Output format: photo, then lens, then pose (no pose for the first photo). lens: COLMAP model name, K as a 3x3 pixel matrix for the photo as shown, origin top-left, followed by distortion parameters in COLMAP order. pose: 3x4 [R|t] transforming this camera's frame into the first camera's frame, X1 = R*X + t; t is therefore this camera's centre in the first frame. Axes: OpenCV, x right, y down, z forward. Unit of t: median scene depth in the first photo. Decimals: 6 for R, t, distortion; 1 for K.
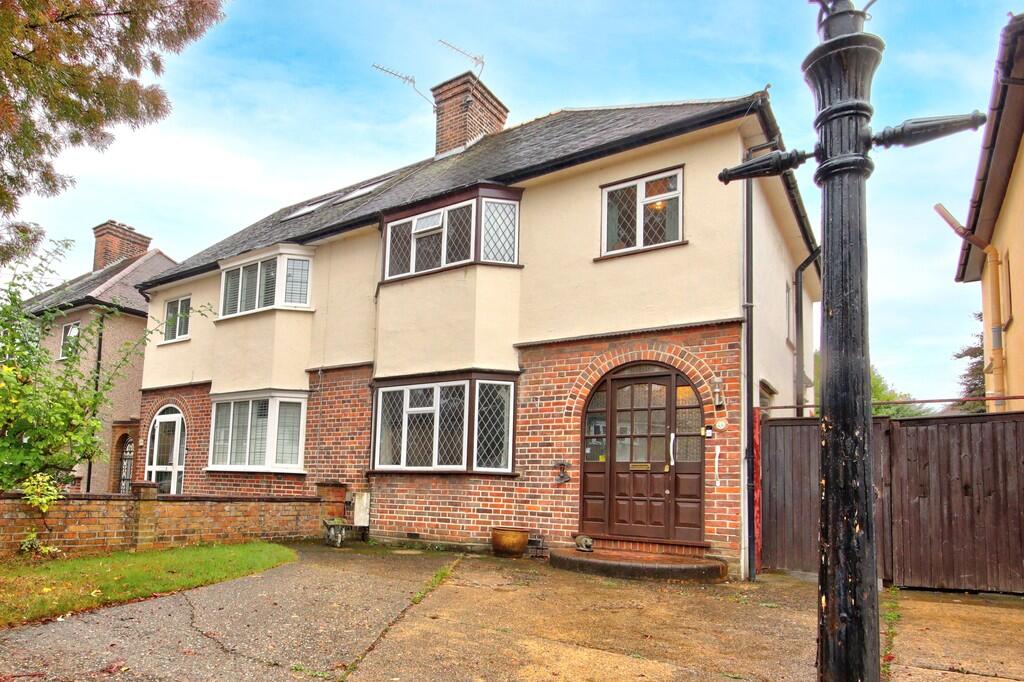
lens RADIAL K [[490.0, 0, 514.7], [0, 490.0, 325.6], [0, 0, 1]] dist [-0.000082, -0.000577]
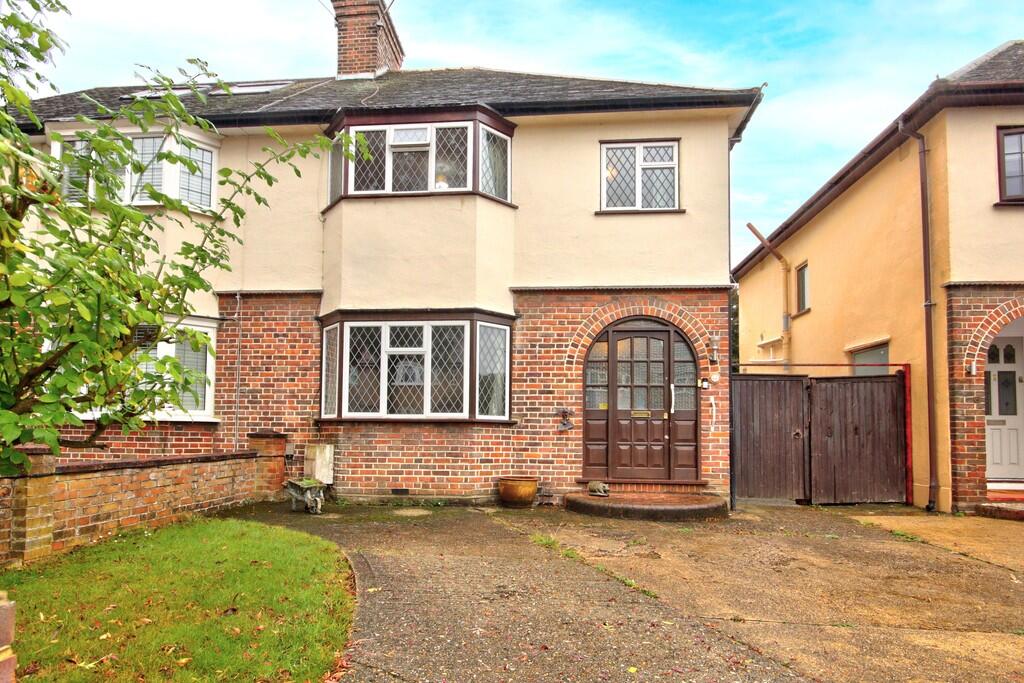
lens RADIAL K [[444.7, 0, 588.1], [0, 444.7, 324.1], [0, 0, 1]] dist [0.000295, 0.000478]
pose [[0.916242, 0.077200, 0.393118, -0.214427], [-0.111798, 0.991547, 0.065852, 0.038423], [-0.384711, -0.104286, 0.917127, 0.159001]]
